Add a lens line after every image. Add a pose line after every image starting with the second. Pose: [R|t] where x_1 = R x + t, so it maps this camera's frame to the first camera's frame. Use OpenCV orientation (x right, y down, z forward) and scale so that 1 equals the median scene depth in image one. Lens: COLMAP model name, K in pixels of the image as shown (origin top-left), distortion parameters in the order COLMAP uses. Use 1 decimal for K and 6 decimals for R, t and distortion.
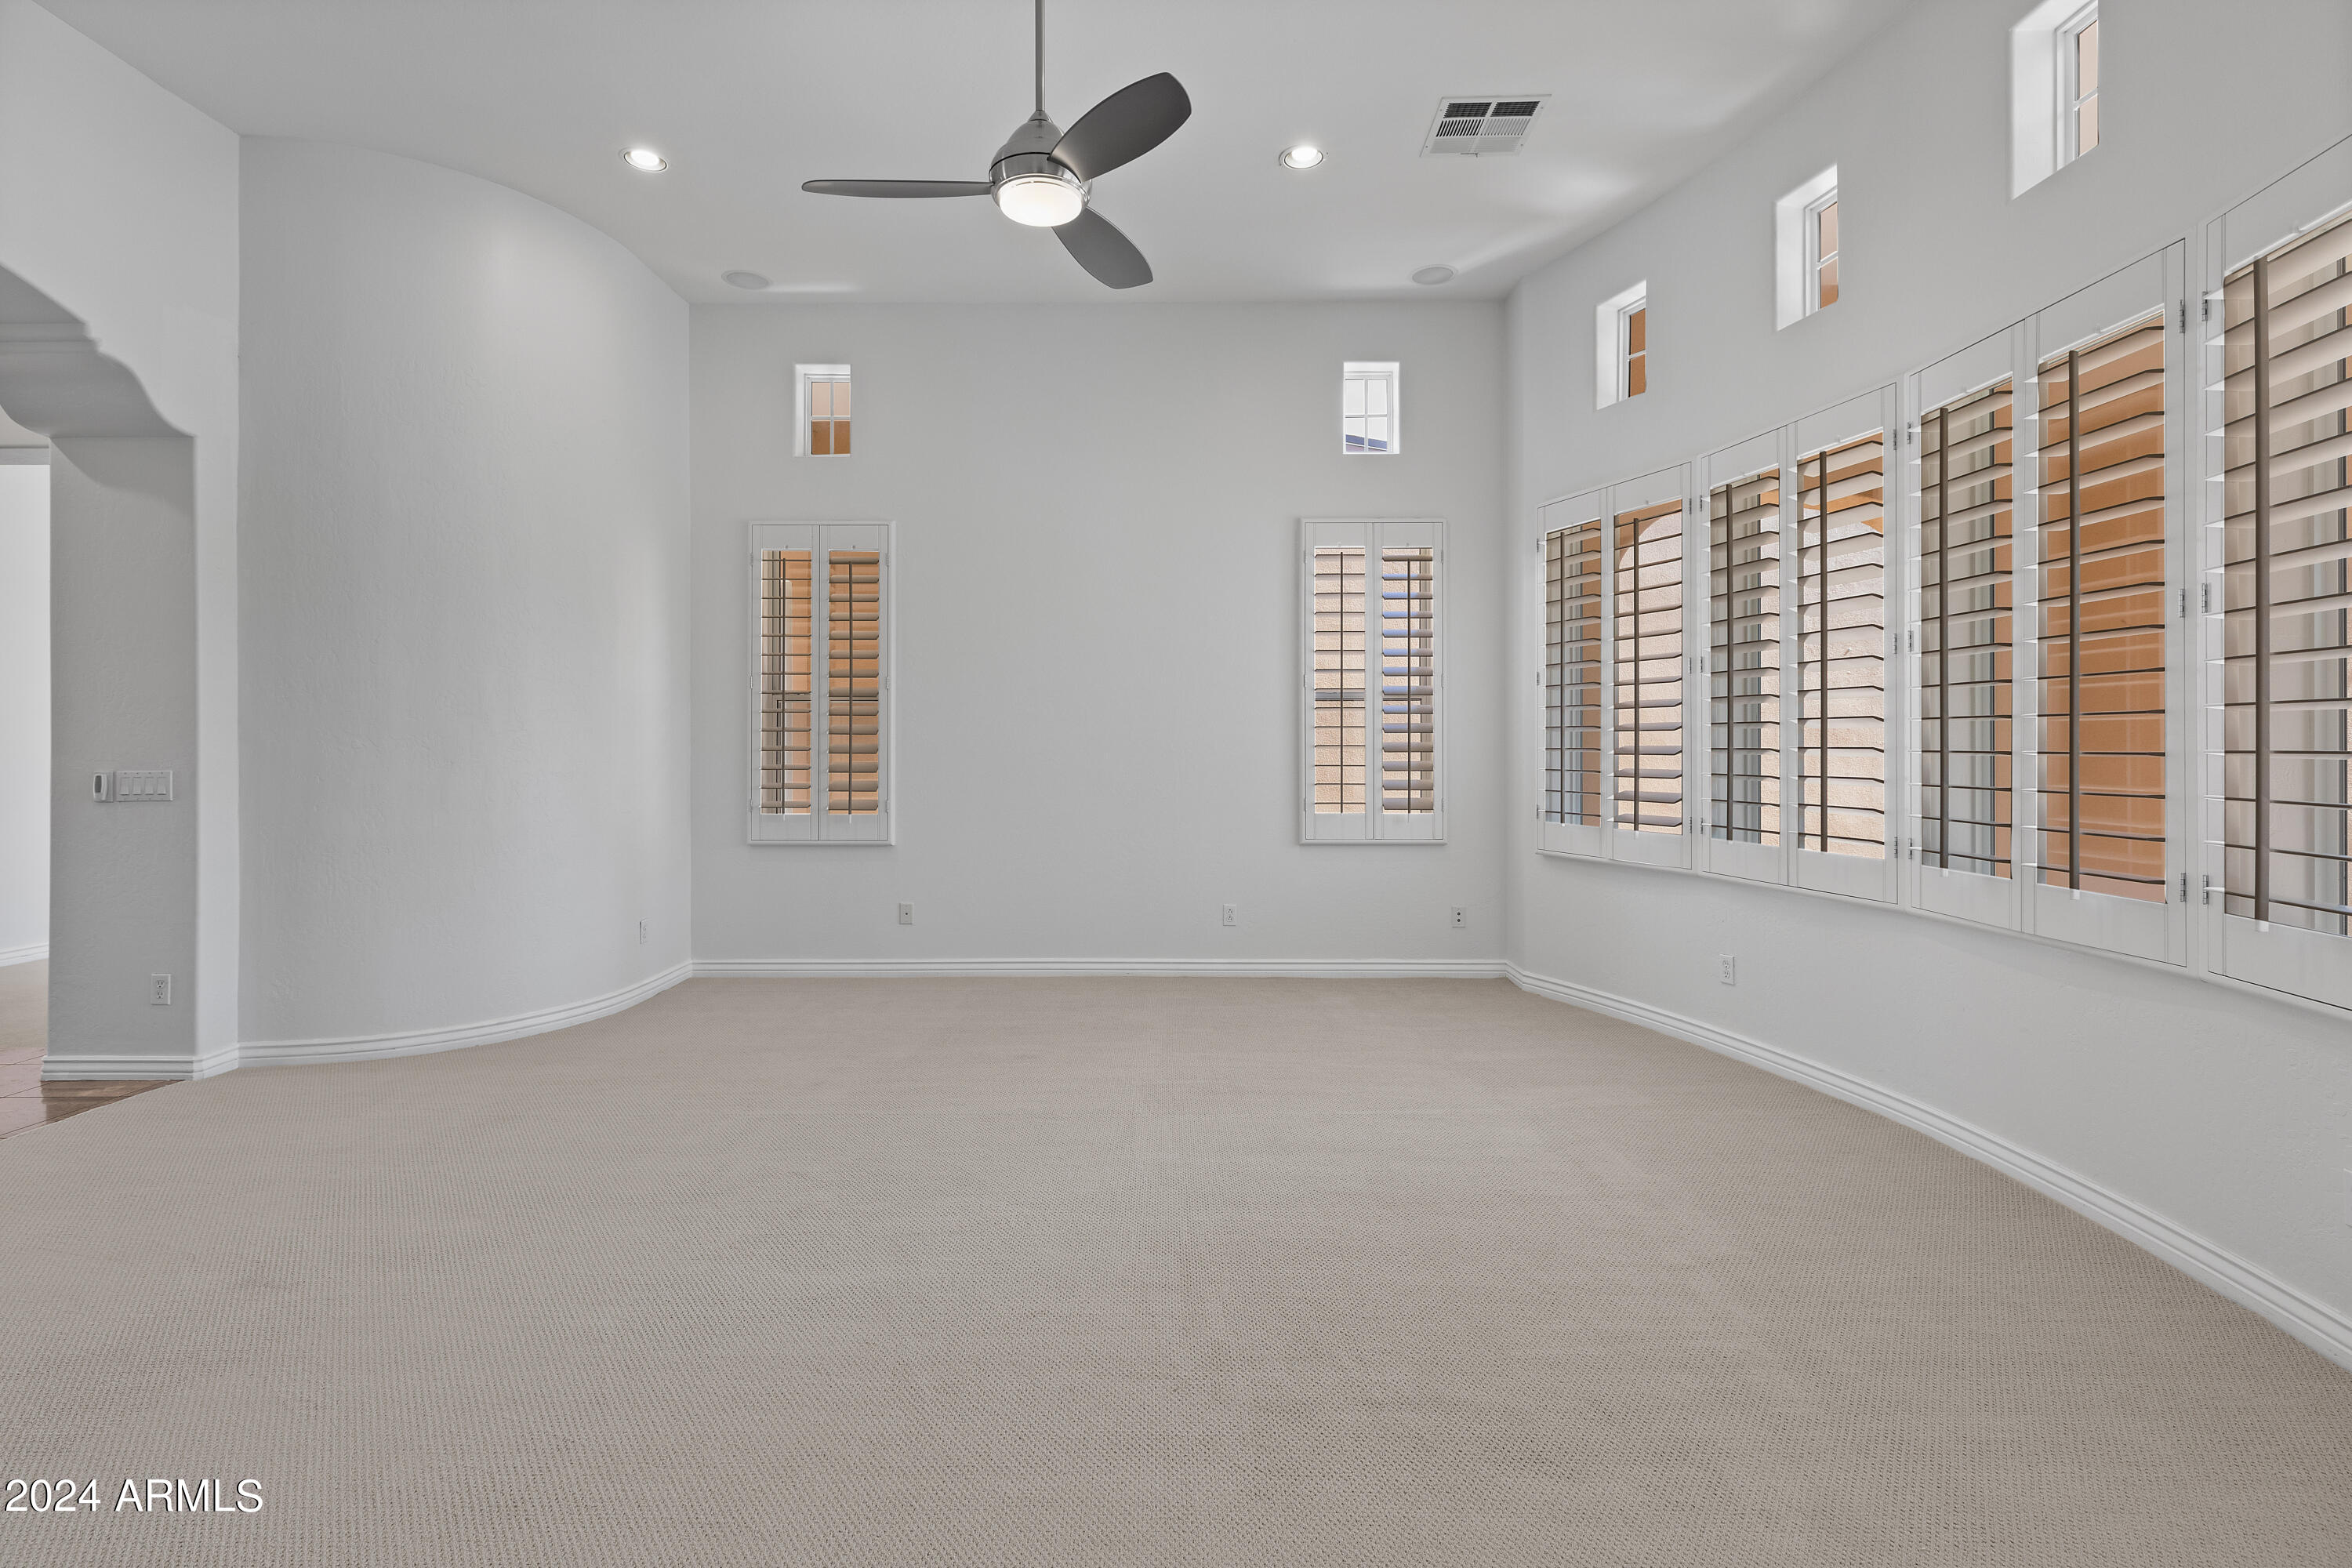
lens RADIAL K [[1062.6, 0, 1183.3], [0, 1062.6, 736.0], [0, 0, 1]] dist [0.004914, -0.000248]
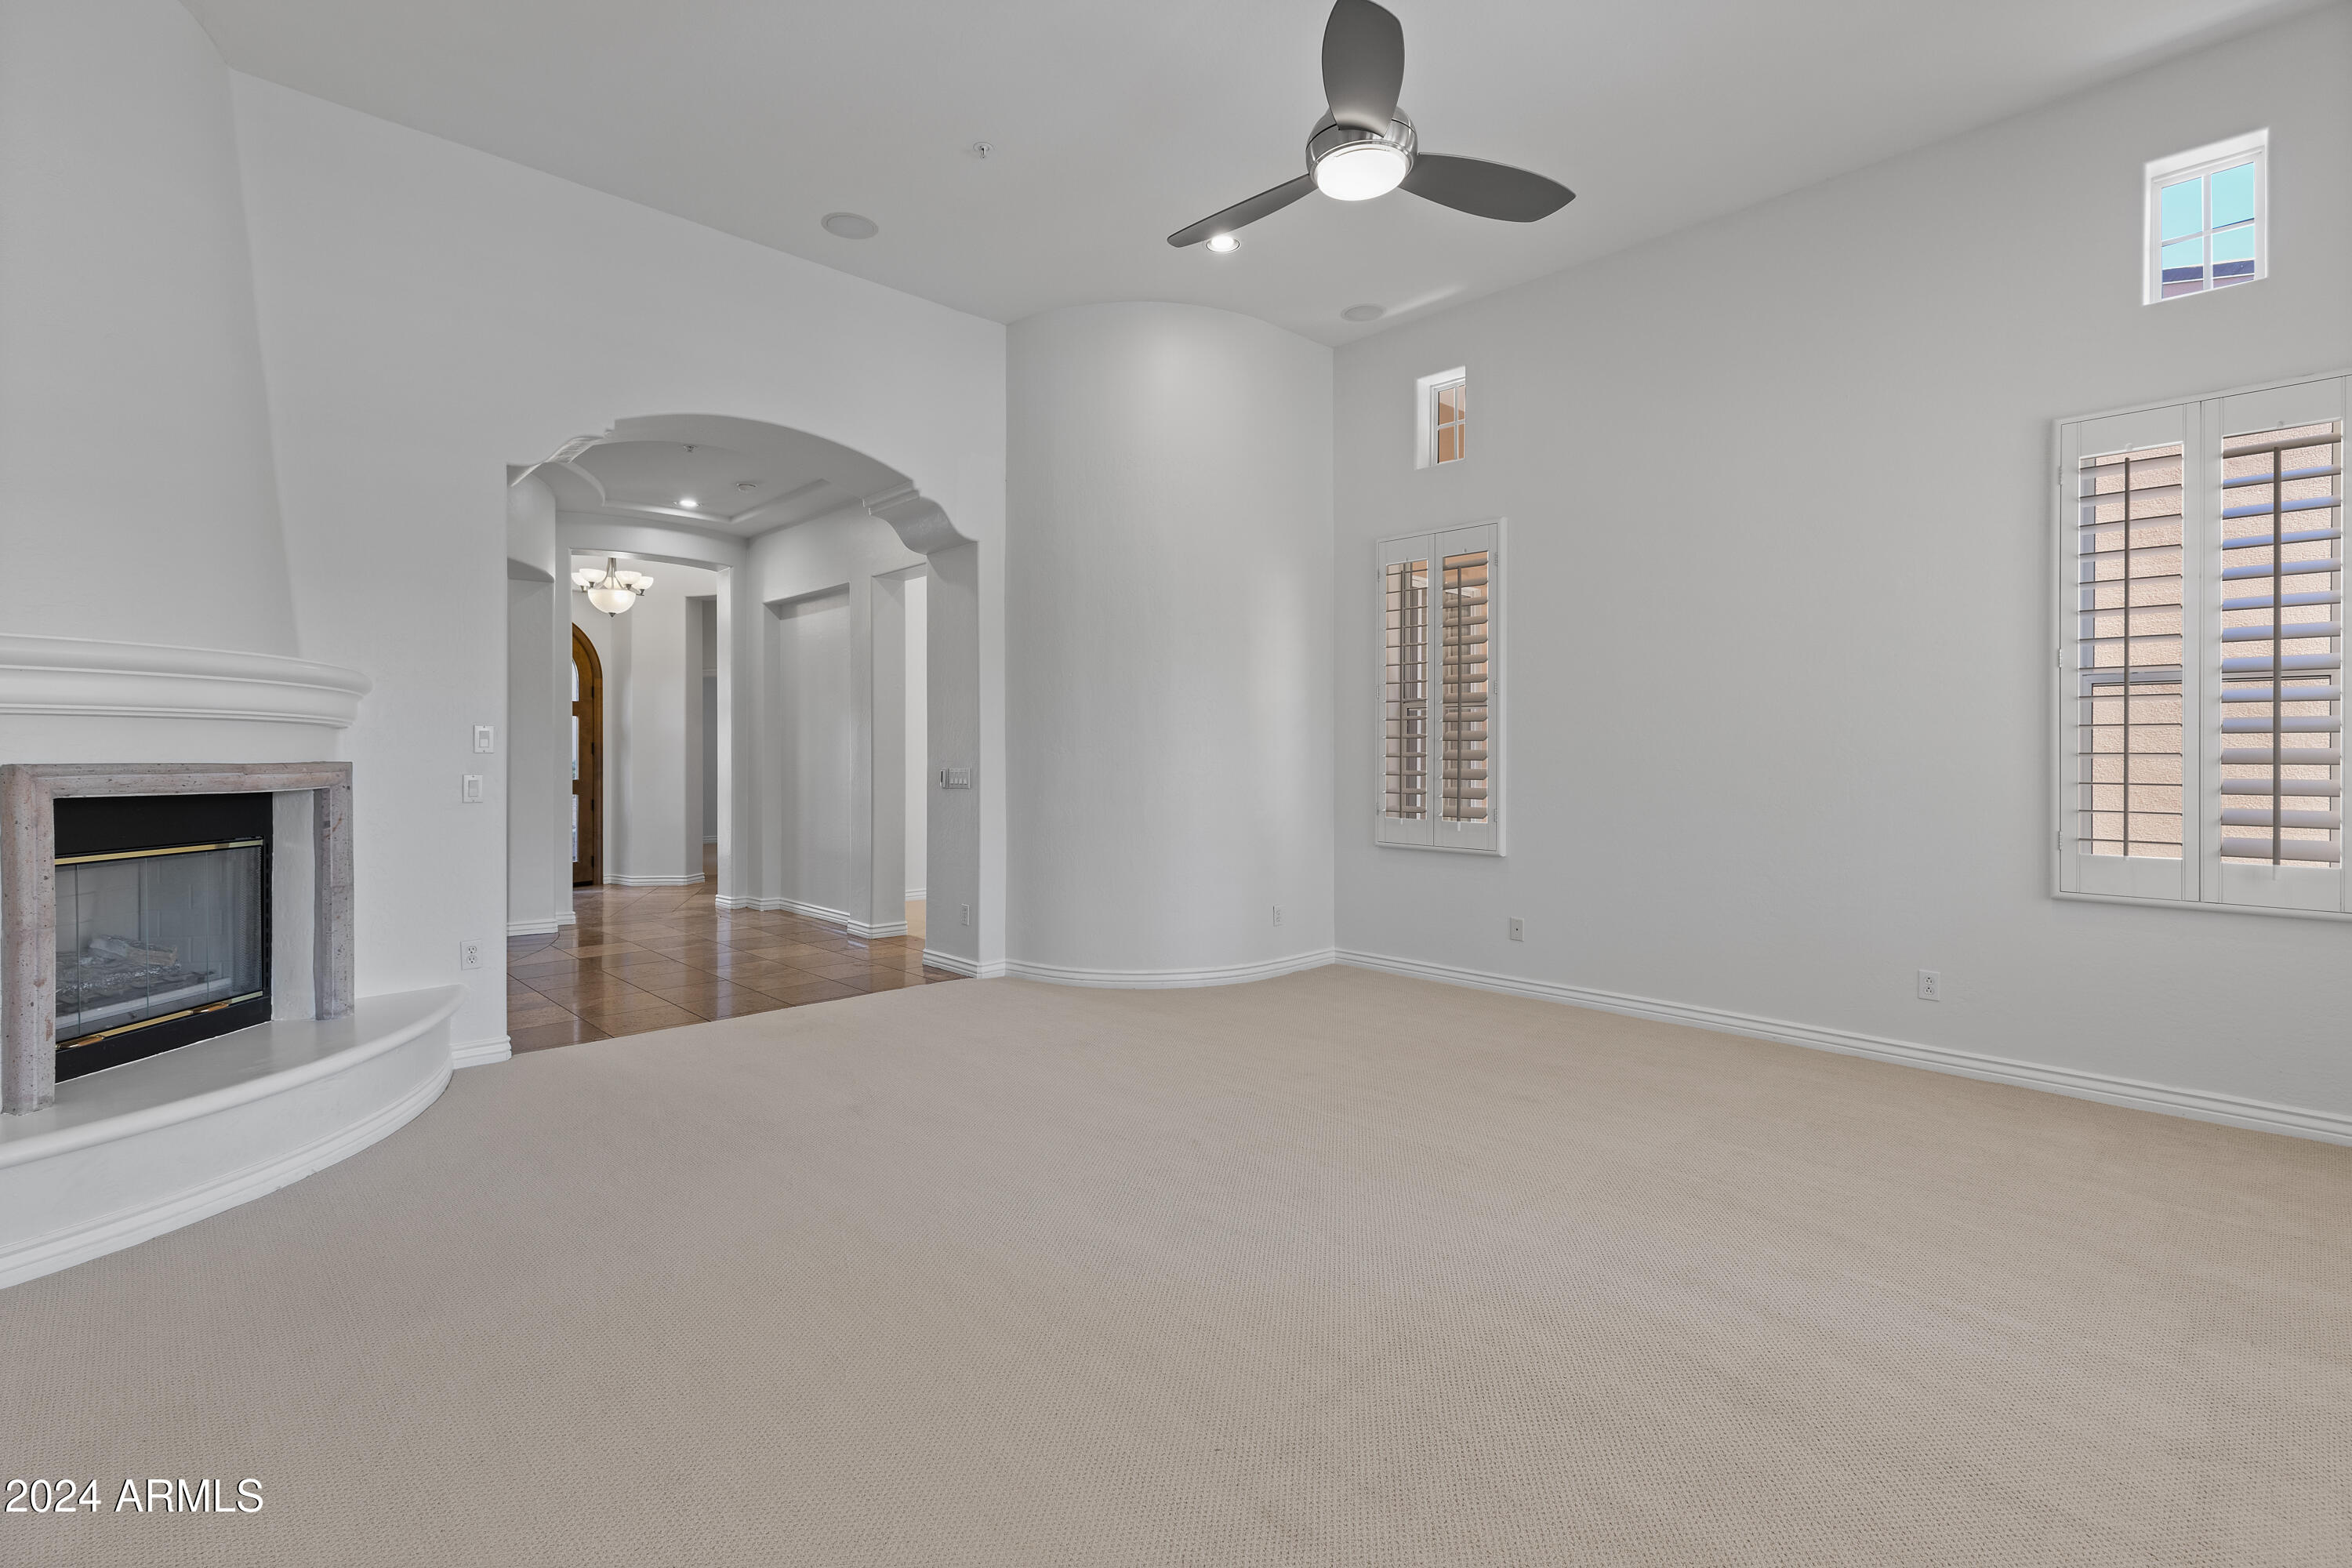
lens RADIAL K [[1062.6, 0, 1138.1], [0, 1062.6, 750.2], [0, 0, 1]] dist [0.004914, -0.000248]
pose [[0.689011, 0.000054, -0.724751, 0.202987], [0.005420, 0.999972, 0.005228, 0.000311], [0.724731, -0.007530, 0.688991, 0.104714]]
